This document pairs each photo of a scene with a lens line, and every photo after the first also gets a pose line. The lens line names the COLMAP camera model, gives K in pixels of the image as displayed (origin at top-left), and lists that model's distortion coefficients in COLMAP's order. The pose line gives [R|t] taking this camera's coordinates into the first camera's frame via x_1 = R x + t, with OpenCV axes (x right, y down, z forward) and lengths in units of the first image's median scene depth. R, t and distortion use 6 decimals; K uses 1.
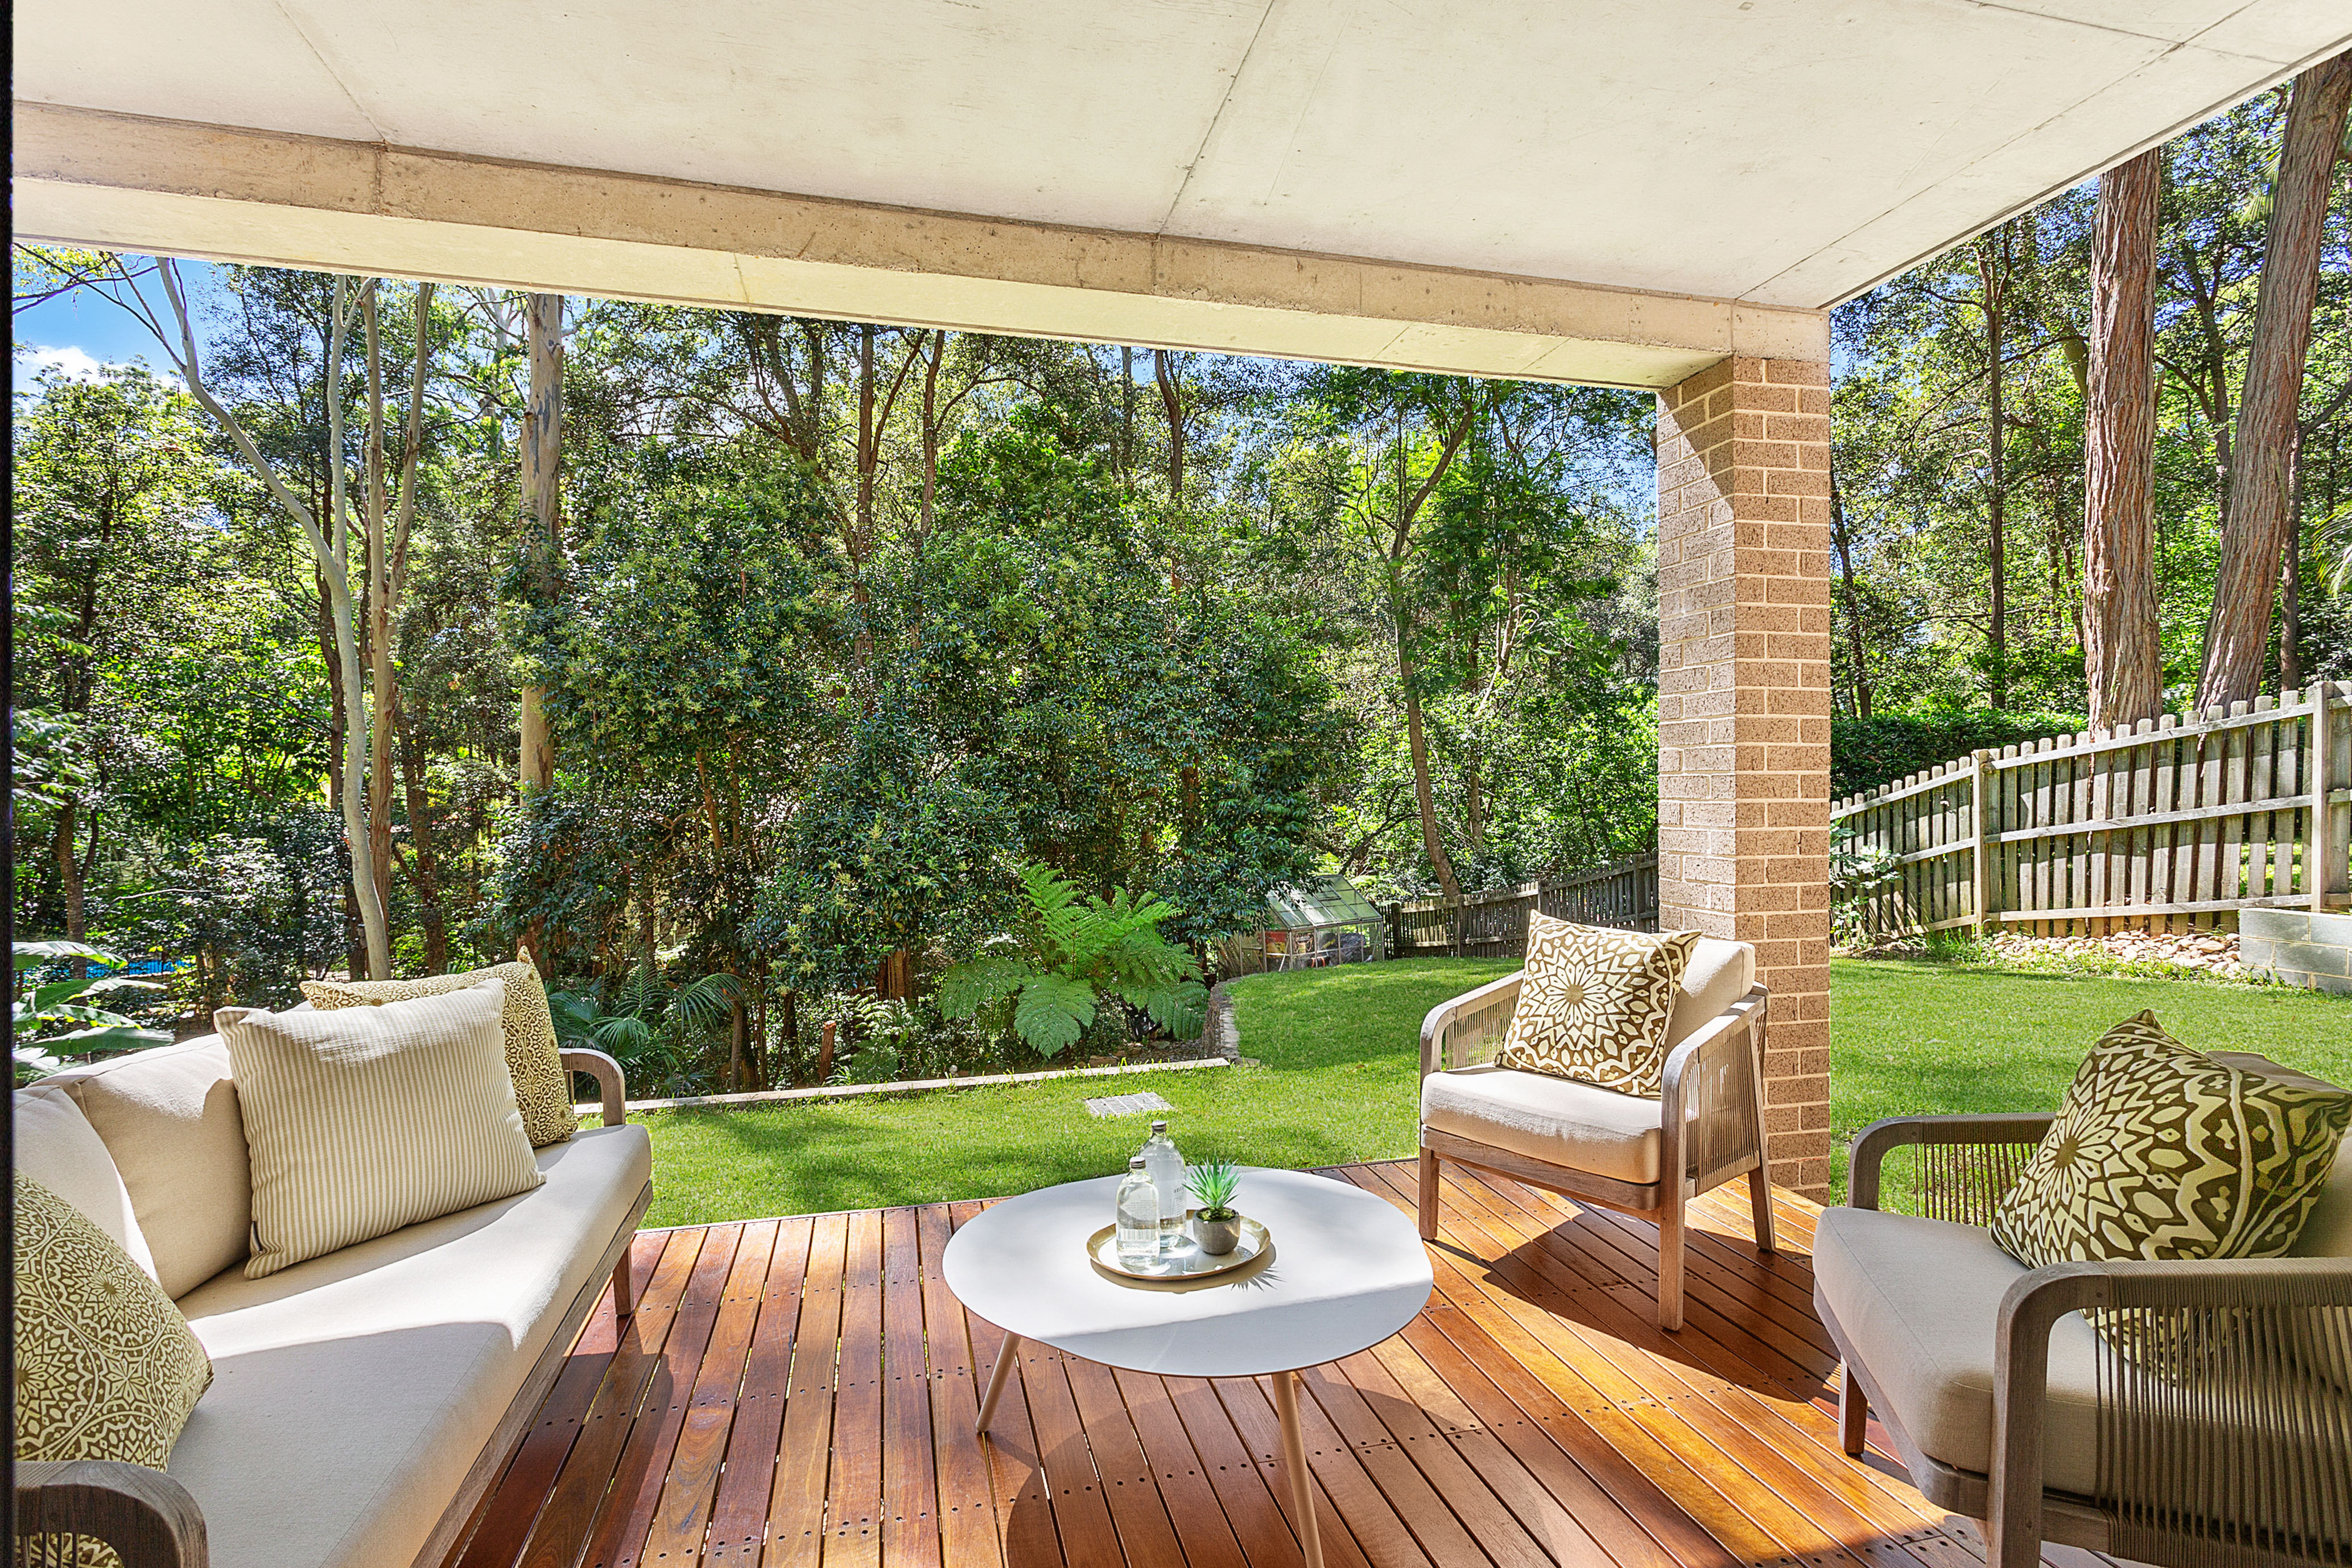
lens RADIAL K [[1132.9, 0, 1166.1], [0, 1132.9, 788.1], [0, 0, 1]] dist [0.003027, 0.000861]
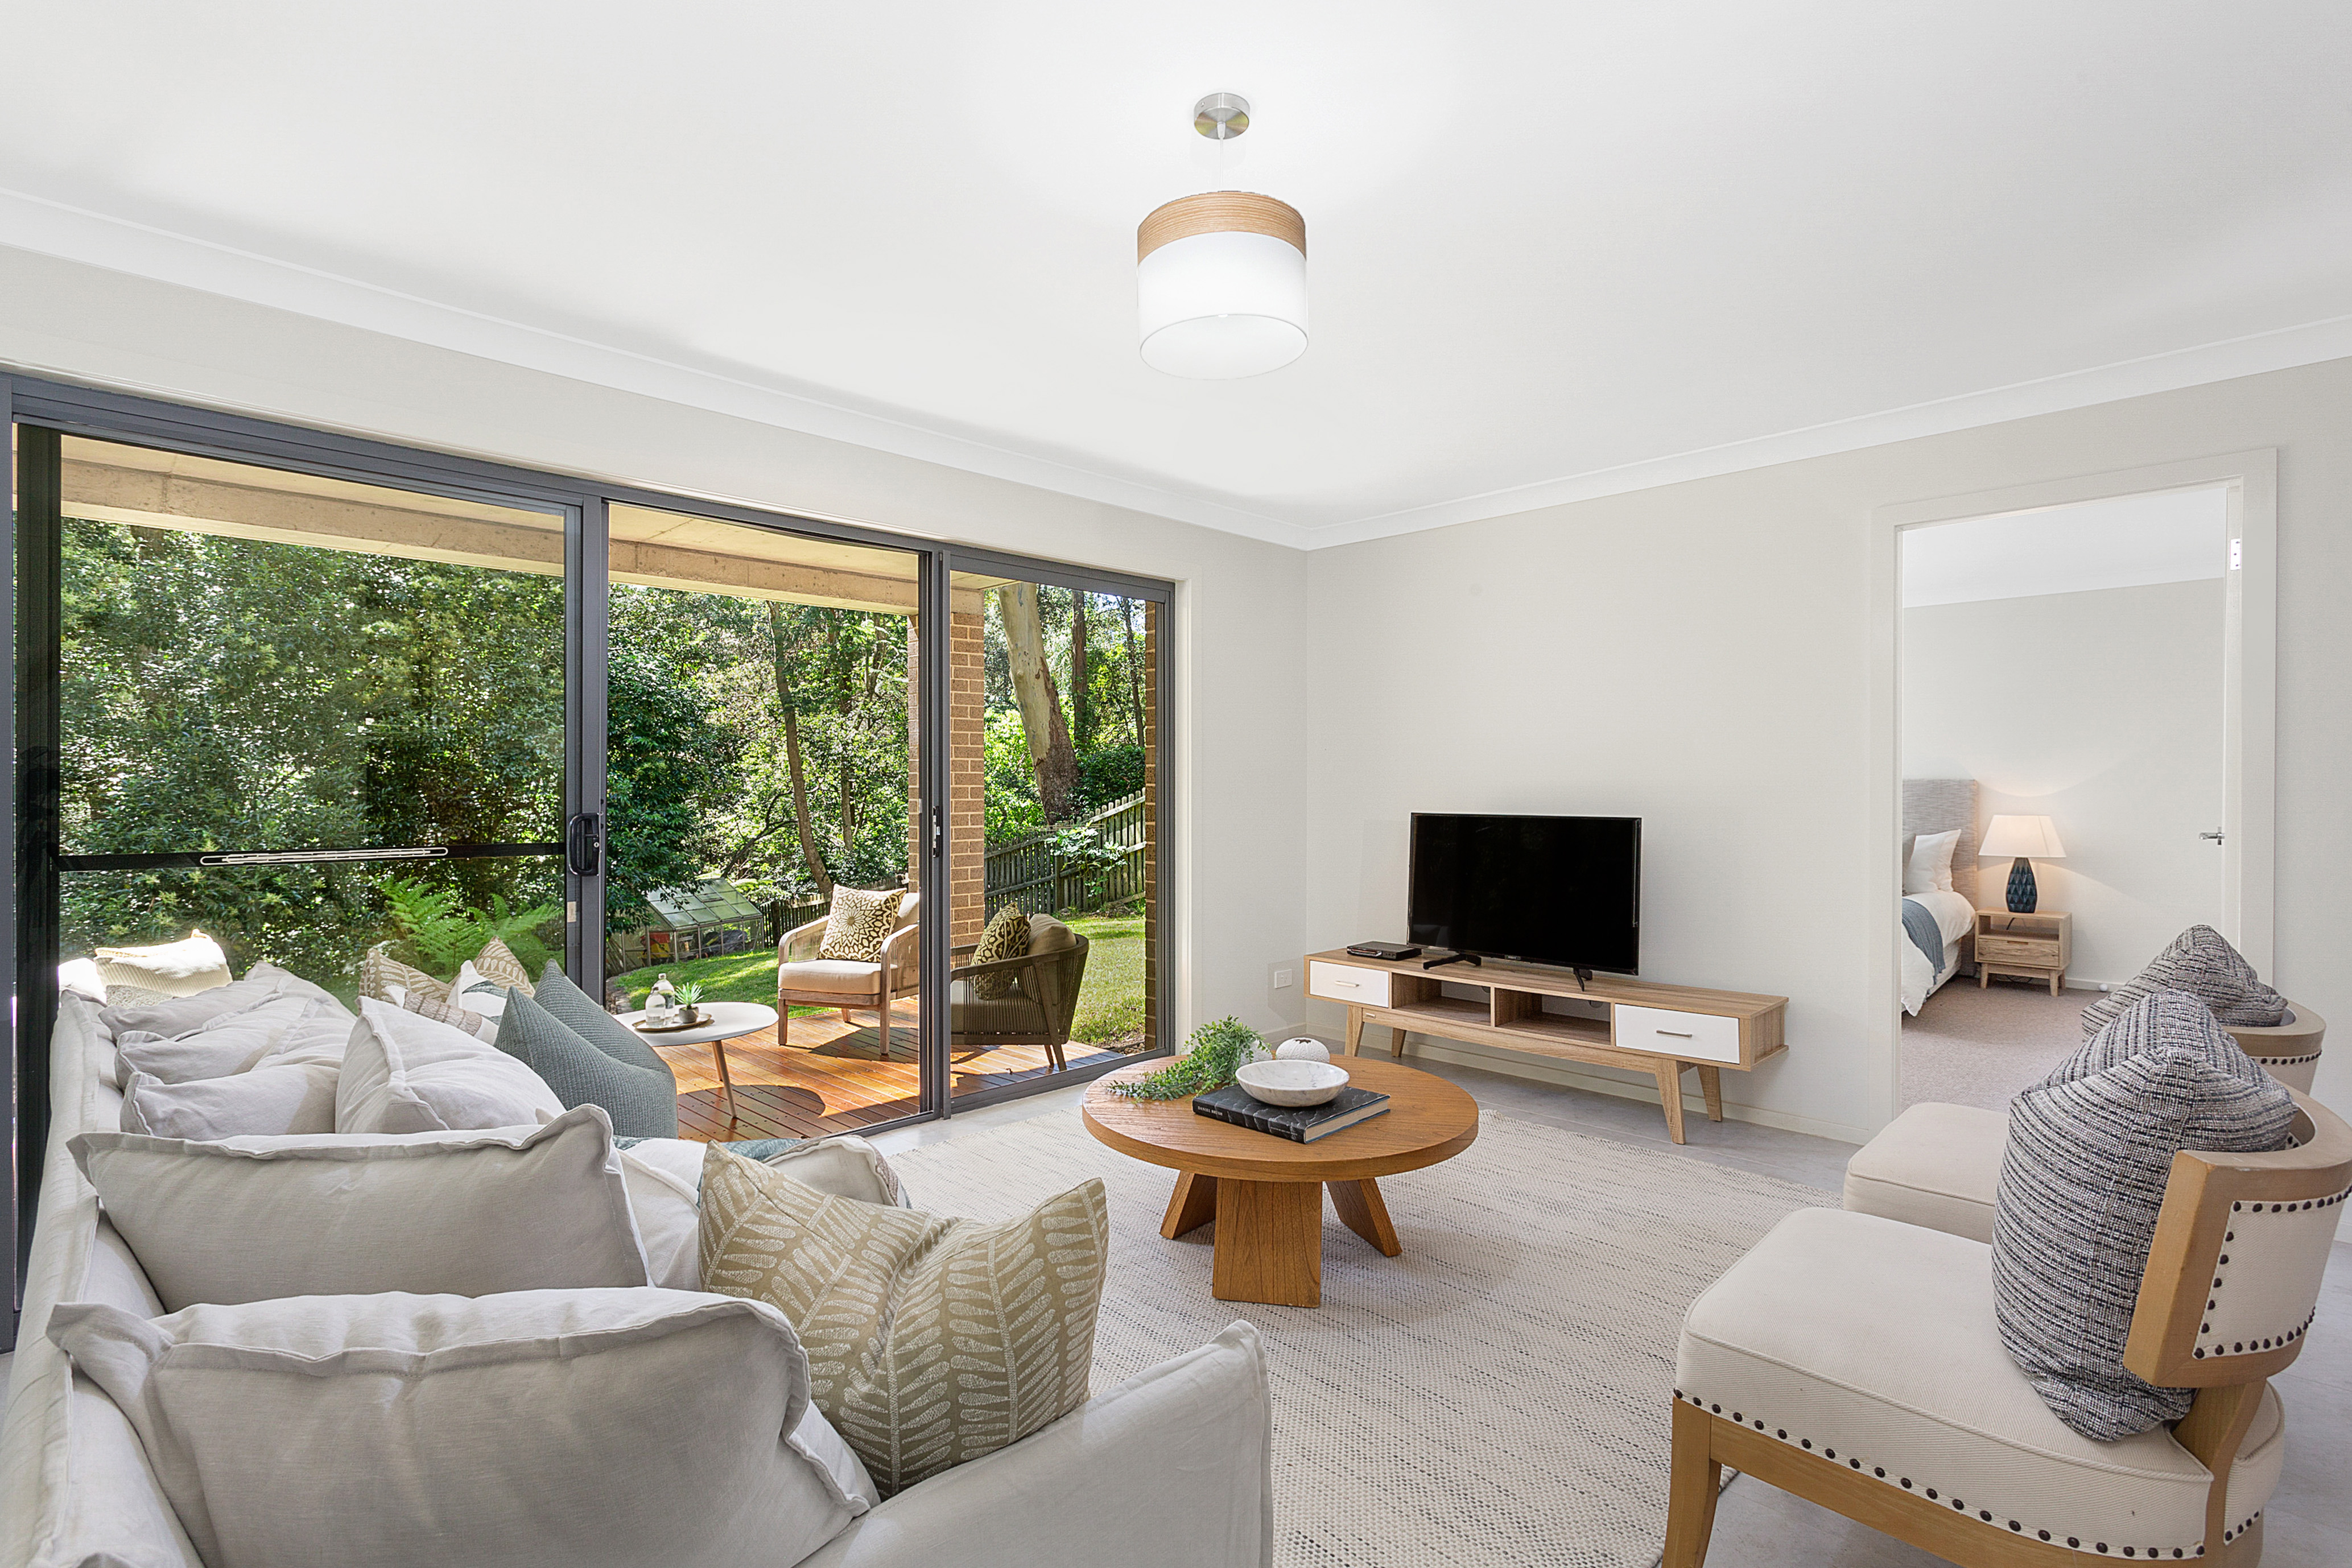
lens RADIAL K [[1132.9, 0, 1161.4], [0, 1132.9, 789.7], [0, 0, 1]] dist [0.003027, 0.000861]
pose [[0.864637, 0.001545, 0.502395, -0.035550], [-0.001640, 0.999999, -0.000252, -0.011384], [-0.502394, -0.000606, 0.864638, -0.193962]]
